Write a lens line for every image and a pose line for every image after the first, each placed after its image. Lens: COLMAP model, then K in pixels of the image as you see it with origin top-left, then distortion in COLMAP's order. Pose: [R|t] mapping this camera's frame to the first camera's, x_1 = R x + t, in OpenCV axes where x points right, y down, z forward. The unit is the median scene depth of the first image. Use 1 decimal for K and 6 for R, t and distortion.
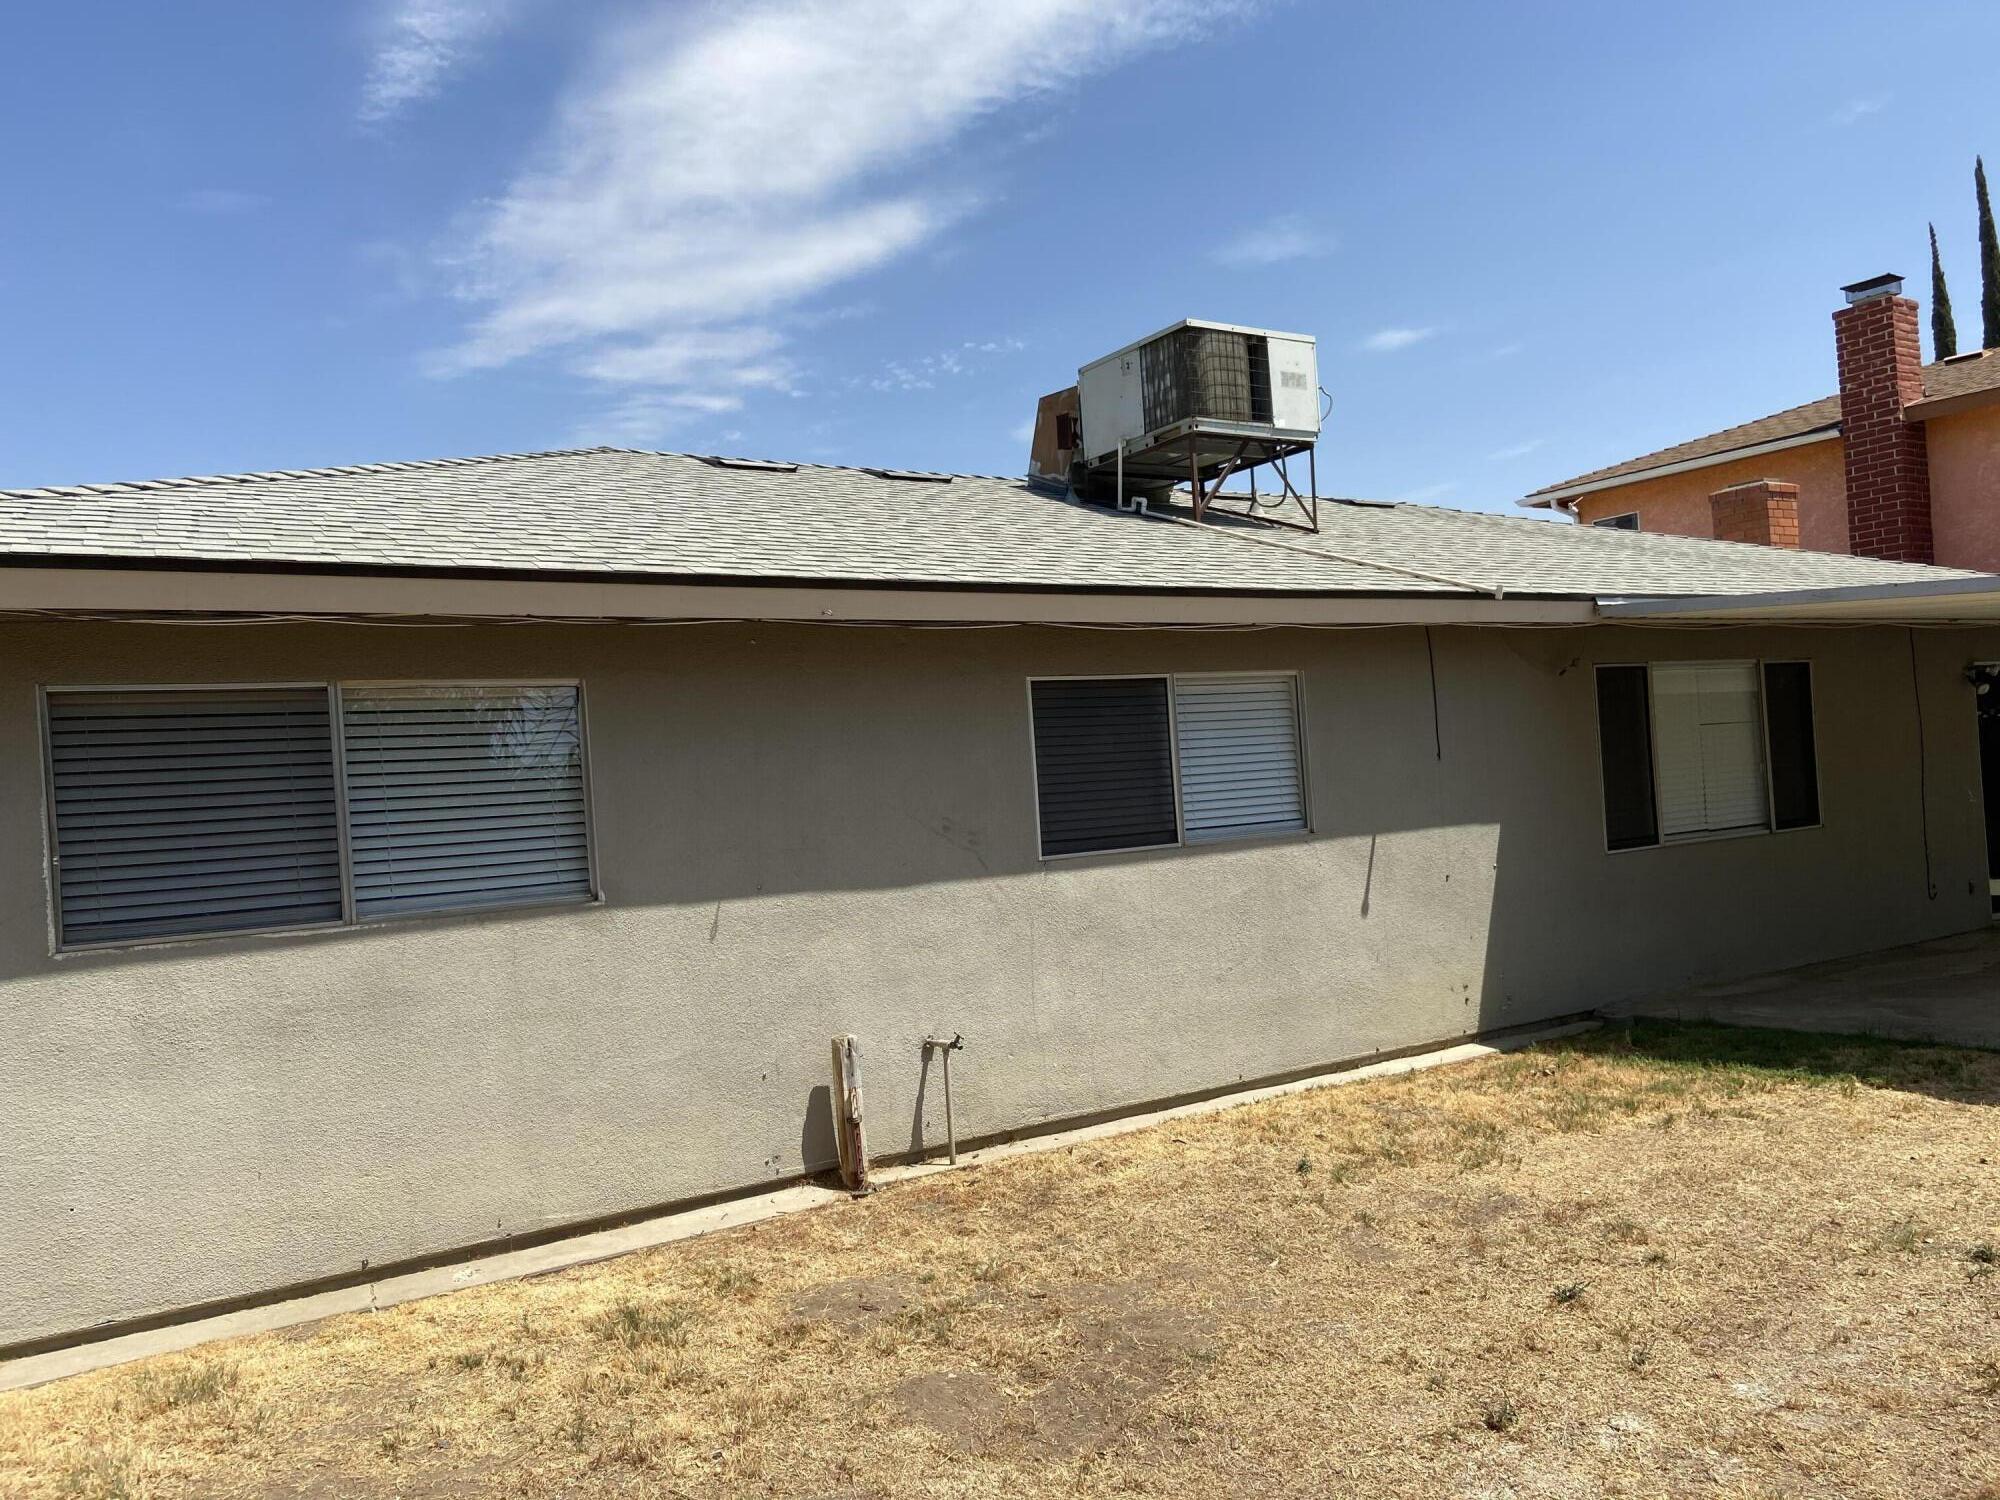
lens RADIAL K [[1513.2, 0, 1002.8], [0, 1513.2, 762.3], [0, 0, 1]] dist [0.113438, -0.140012]
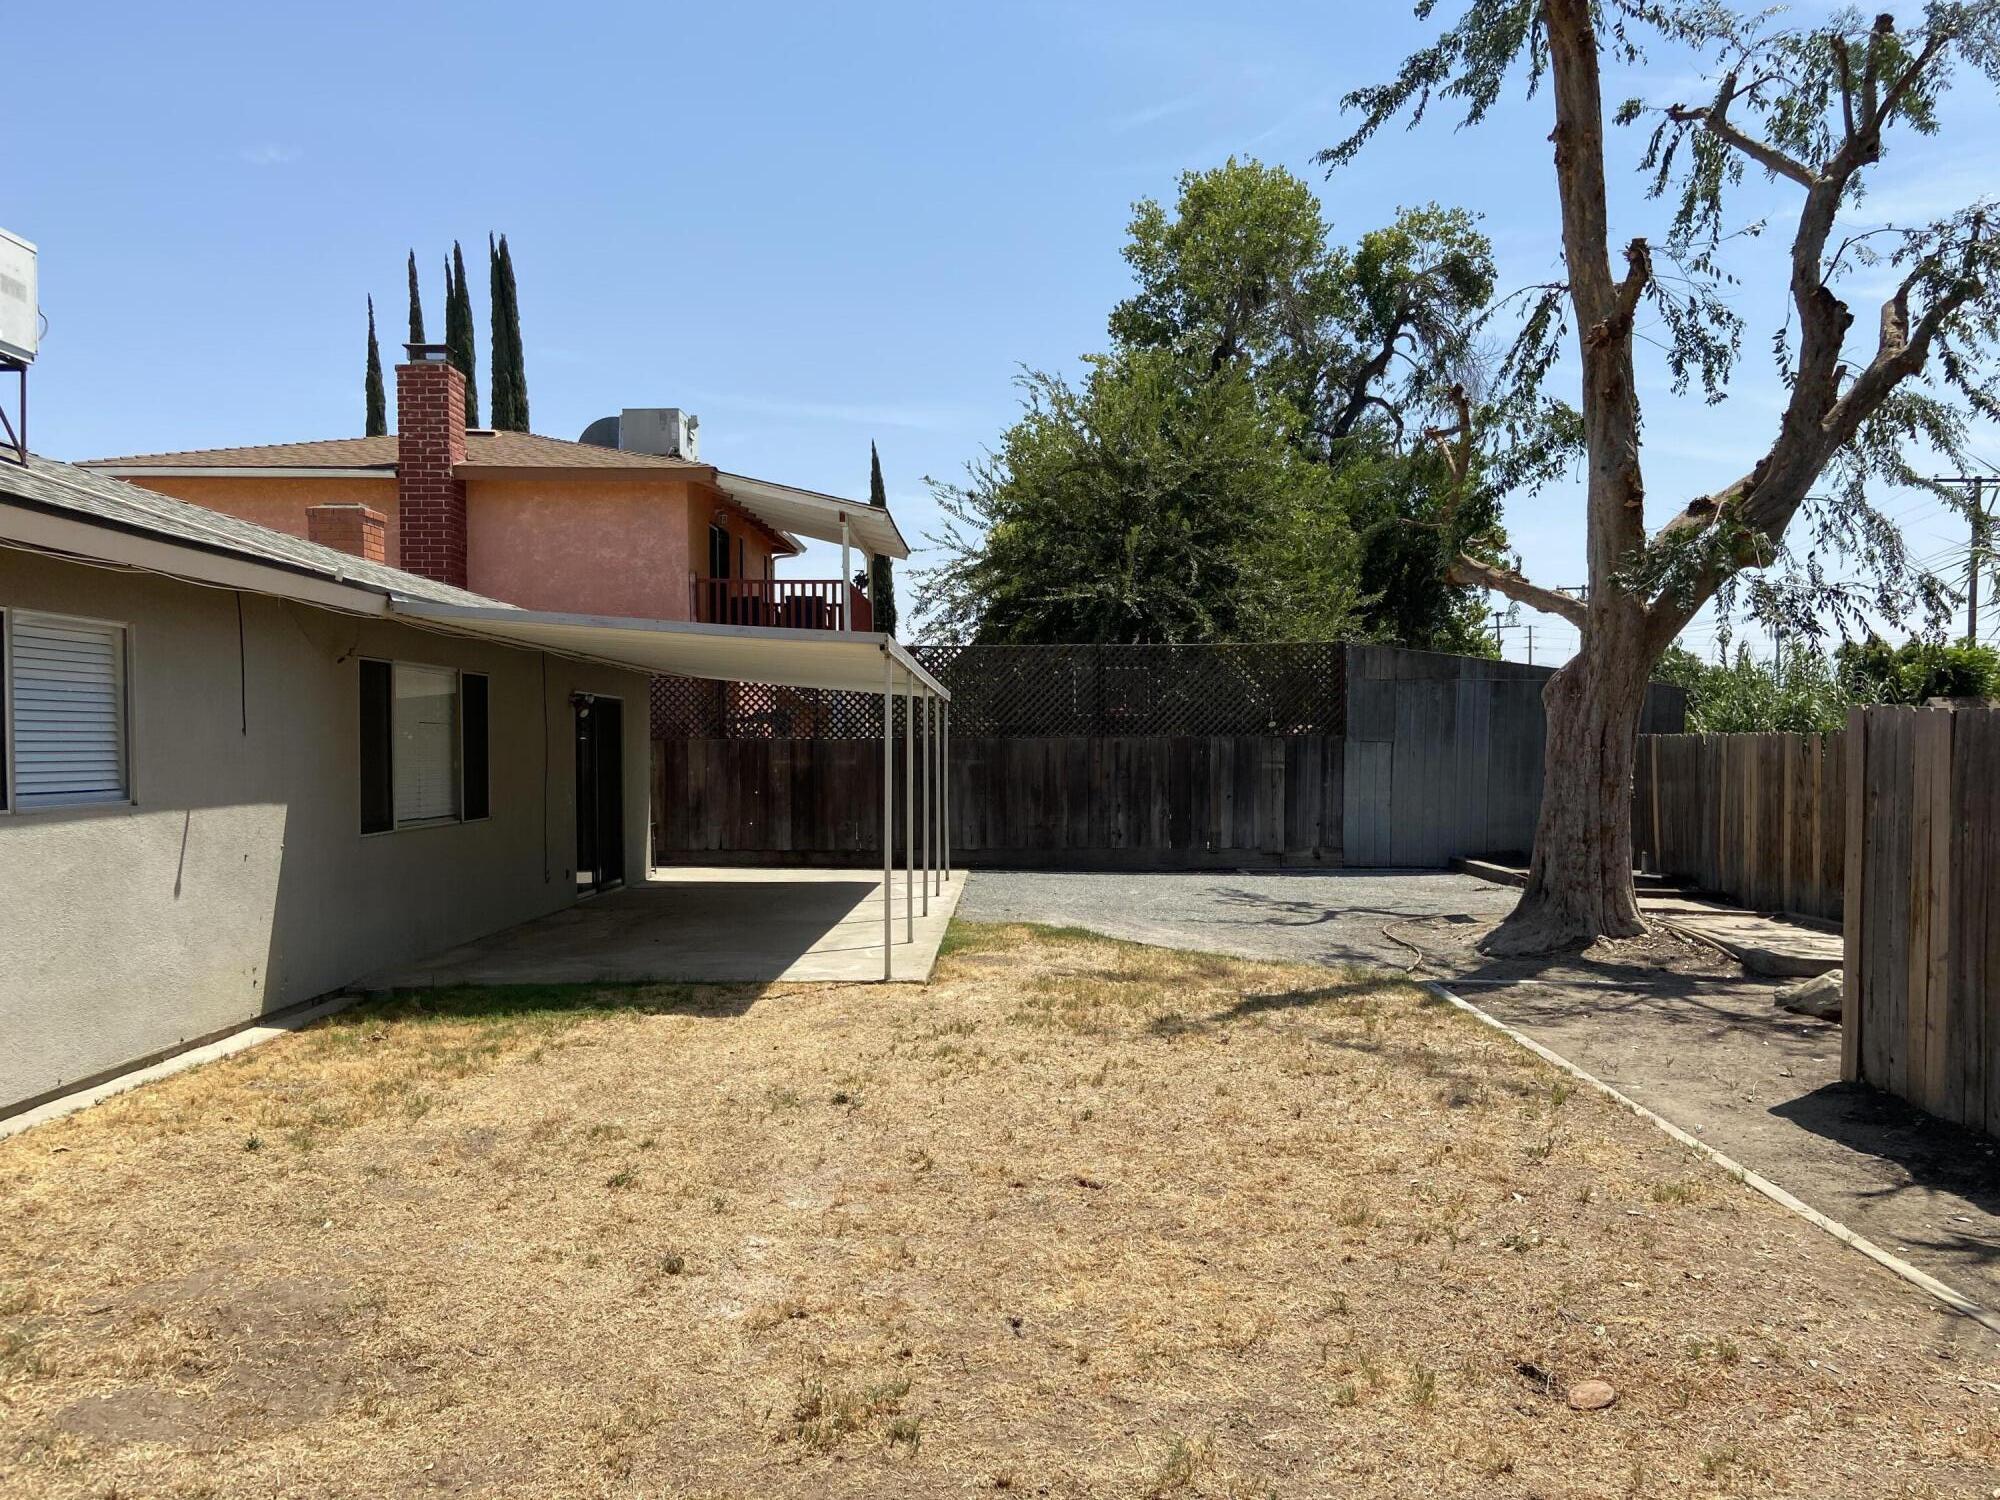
lens RADIAL K [[1513.2, 0, 1000.2], [0, 1513.2, 767.6], [0, 0, 1]] dist [0.113438, -0.140012]
pose [[0.549310, 0.051872, 0.834007, -0.283846], [-0.042471, 0.998515, -0.034131, 0.034128], [-0.834539, -0.016673, 0.550697, 0.068391]]
